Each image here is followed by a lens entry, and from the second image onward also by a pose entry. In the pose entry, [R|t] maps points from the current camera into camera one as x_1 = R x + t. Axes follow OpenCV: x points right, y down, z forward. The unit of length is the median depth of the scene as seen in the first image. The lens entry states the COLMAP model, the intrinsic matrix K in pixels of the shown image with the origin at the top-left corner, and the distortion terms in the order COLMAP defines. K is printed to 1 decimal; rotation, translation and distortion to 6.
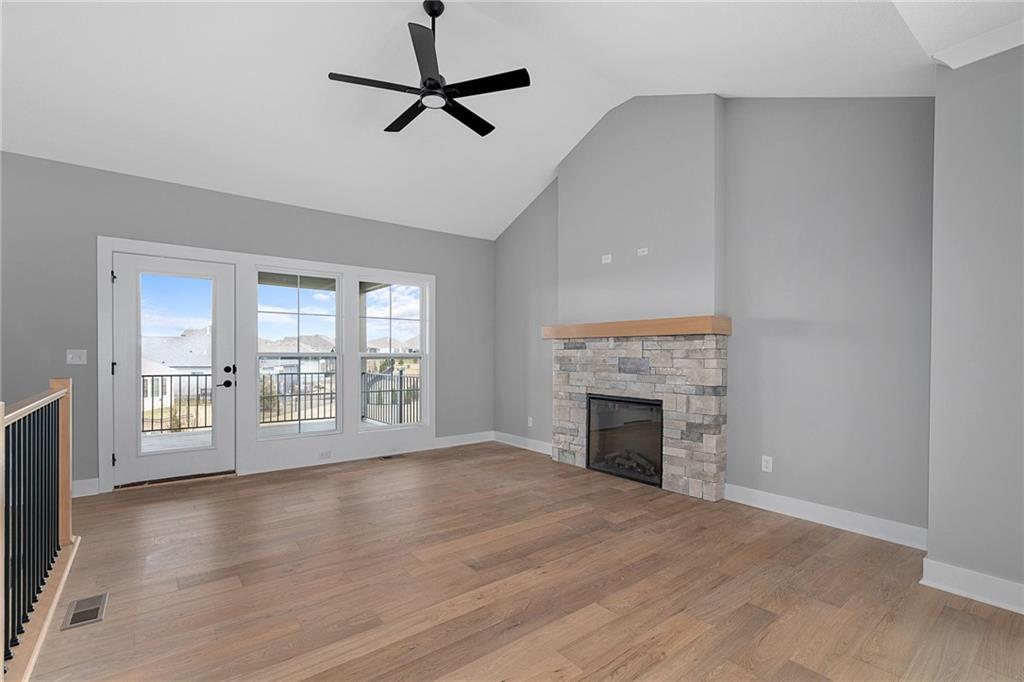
lens RADIAL K [[466.5, 0, 514.0], [0, 466.5, 358.0], [0, 0, 1]] dist [0.001313, 0.000531]
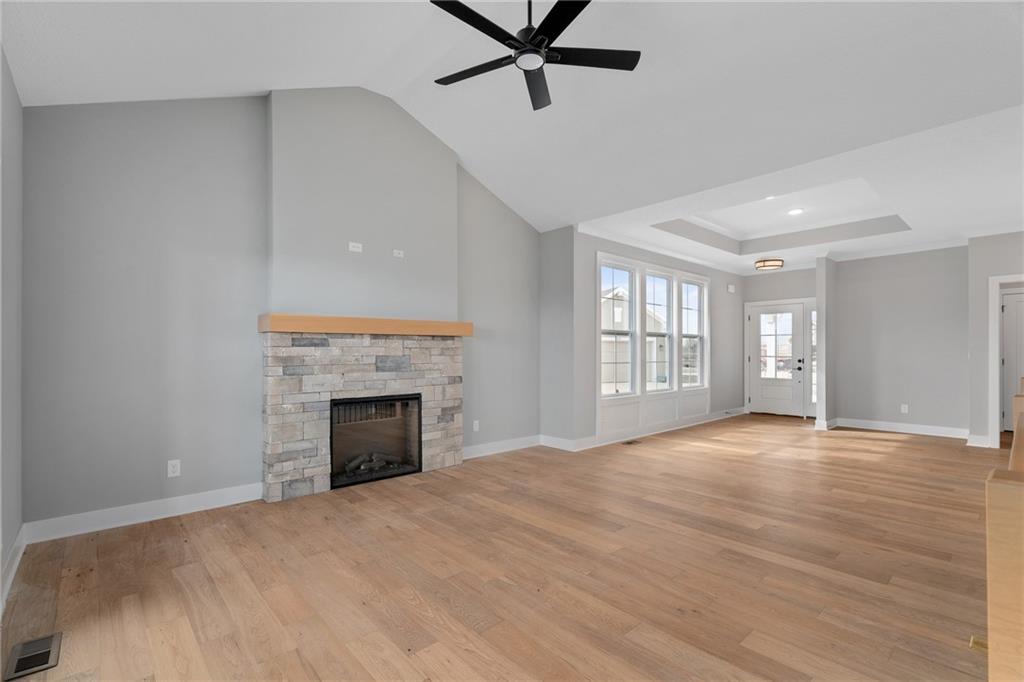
lens RADIAL K [[466.5, 0, 507.4], [0, 466.5, 349.2], [0, 0, 1]] dist [0.001313, 0.000531]
pose [[-0.057762, -0.003754, 0.998323, -0.810322], [0.009180, 0.999949, 0.004291, -0.017852], [-0.998288, 0.009413, -0.057724, 0.855876]]
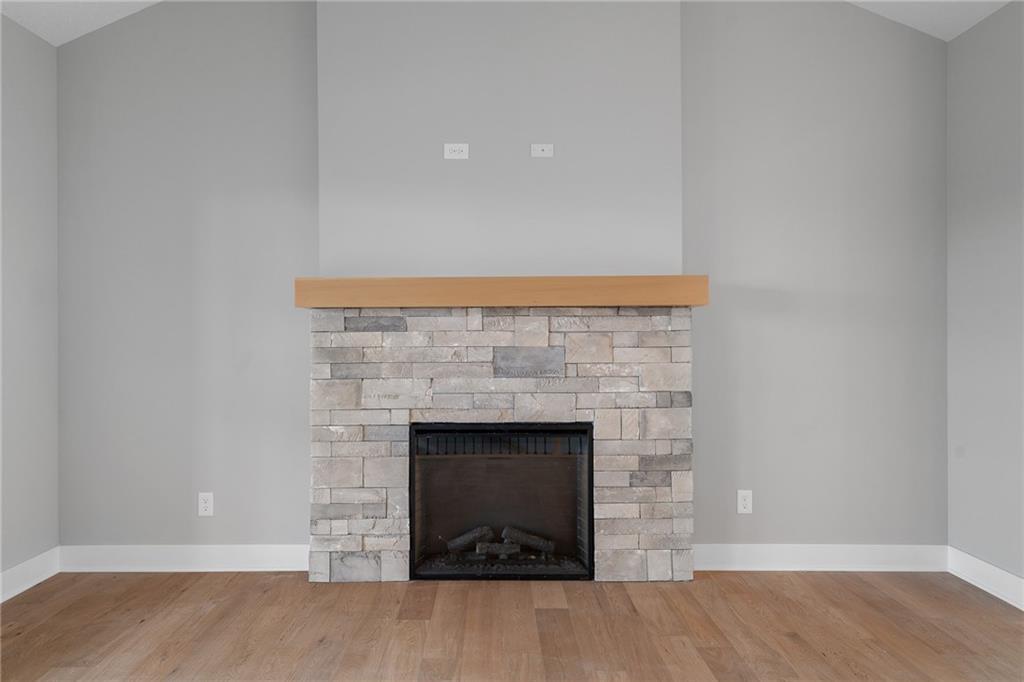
lens RADIAL K [[647.7, 0, 497.0], [0, 647.7, 341.9], [0, 0, 1]] dist [0.009402, 0.000962]
pose [[0.626939, -0.005911, 0.779046, -0.357612], [0.014362, 0.999889, -0.003972, -0.004571], [-0.778936, 0.013679, 0.626955, 0.598587]]
